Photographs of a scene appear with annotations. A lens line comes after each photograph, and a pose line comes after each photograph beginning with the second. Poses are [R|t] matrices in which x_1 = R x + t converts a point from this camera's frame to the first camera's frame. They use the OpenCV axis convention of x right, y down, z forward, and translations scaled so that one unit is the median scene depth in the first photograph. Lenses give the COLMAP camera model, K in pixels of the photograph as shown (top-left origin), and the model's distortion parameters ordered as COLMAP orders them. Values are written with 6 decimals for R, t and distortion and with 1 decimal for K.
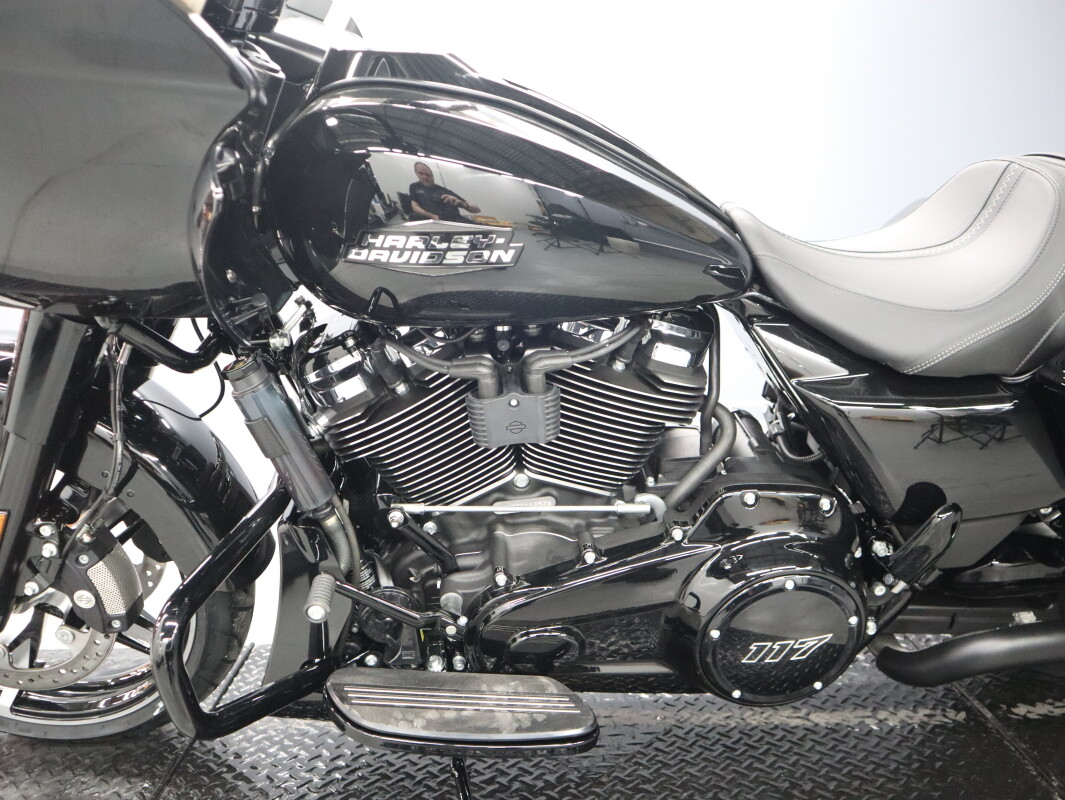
lens RADIAL K [[832.9, 0, 530.9], [0, 832.9, 411.5], [0, 0, 1]] dist [-0.120448, 0.075350]
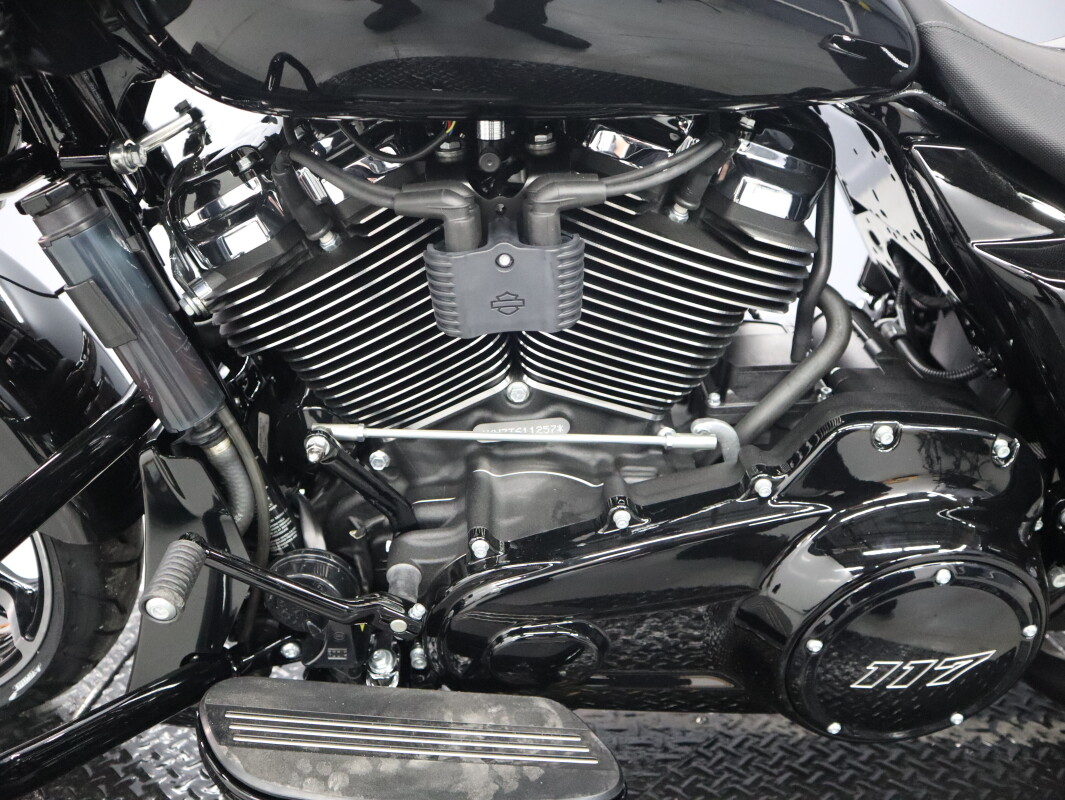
lens RADIAL K [[832.9, 0, 530.9], [0, 832.9, 411.5], [0, 0, 1]] dist [-0.120448, 0.075350]
pose [[0.999441, 0.030455, -0.013780, 0.008360], [-0.028751, 0.993471, 0.110405, 0.027083], [0.017052, -0.109947, 0.993791, 0.373740]]
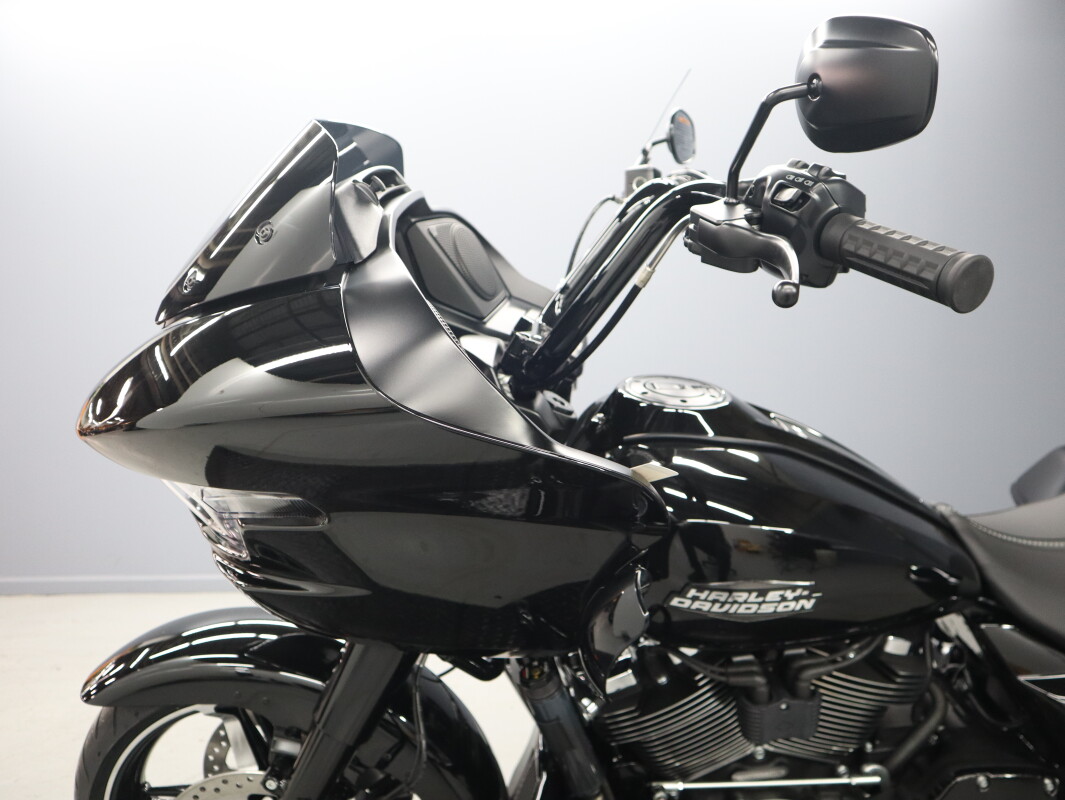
lens RADIAL K [[832.9, 0, 530.9], [0, 832.9, 411.5], [0, 0, 1]] dist [-0.120448, 0.075350]
pose [[0.999895, 0.000133, -0.014507, -0.316584], [-0.001953, 0.992090, -0.125516, -0.244546], [0.014375, 0.125531, 0.991986, -0.138499]]
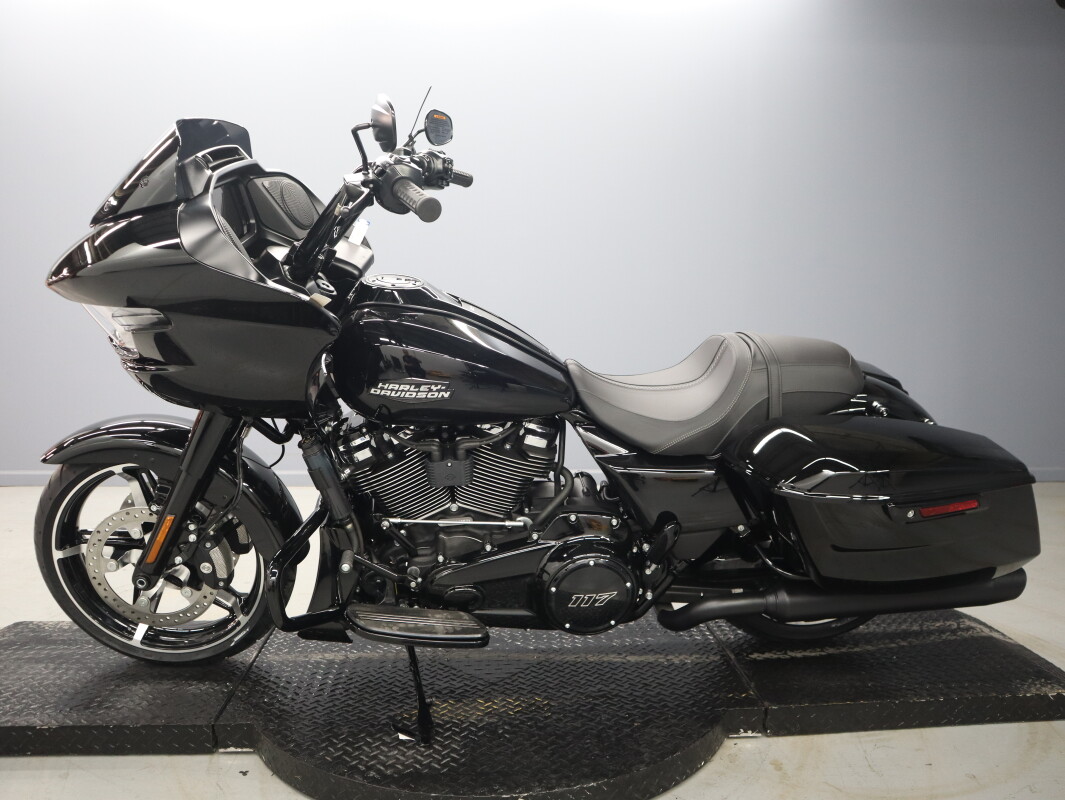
lens RADIAL K [[827.5, 0, 532.5], [0, 827.5, 400.0], [0, 0, 1]] dist [-0.136404, 0.091503]
pose [[0.998344, 0.027327, 0.050613, 0.065882], [-0.022615, 0.995554, -0.091440, 0.010593], [-0.052887, 0.090144, 0.994524, -0.868024]]
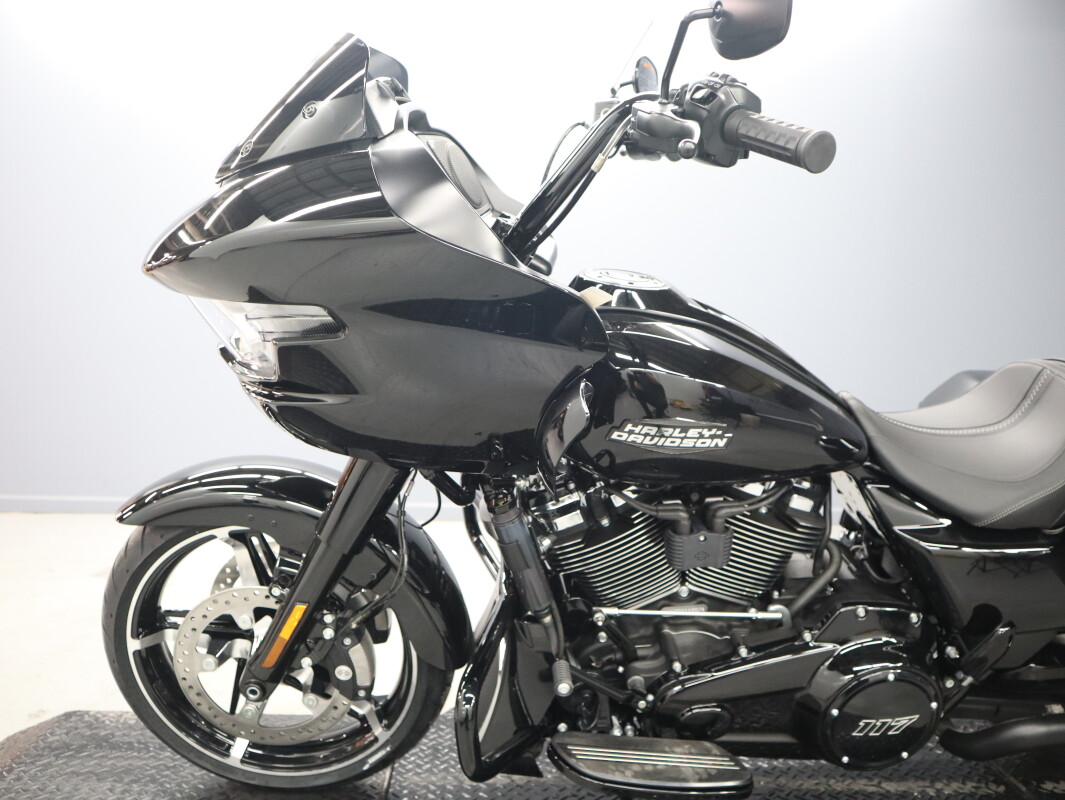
lens RADIAL K [[832.9, 0, 530.9], [0, 832.9, 411.5], [0, 0, 1]] dist [-0.120448, 0.075350]
pose [[0.998764, 0.045728, 0.019497, -0.310685], [-0.043599, 0.994193, -0.098383, -0.066170], [-0.023882, 0.097411, 0.994958, -0.349487]]
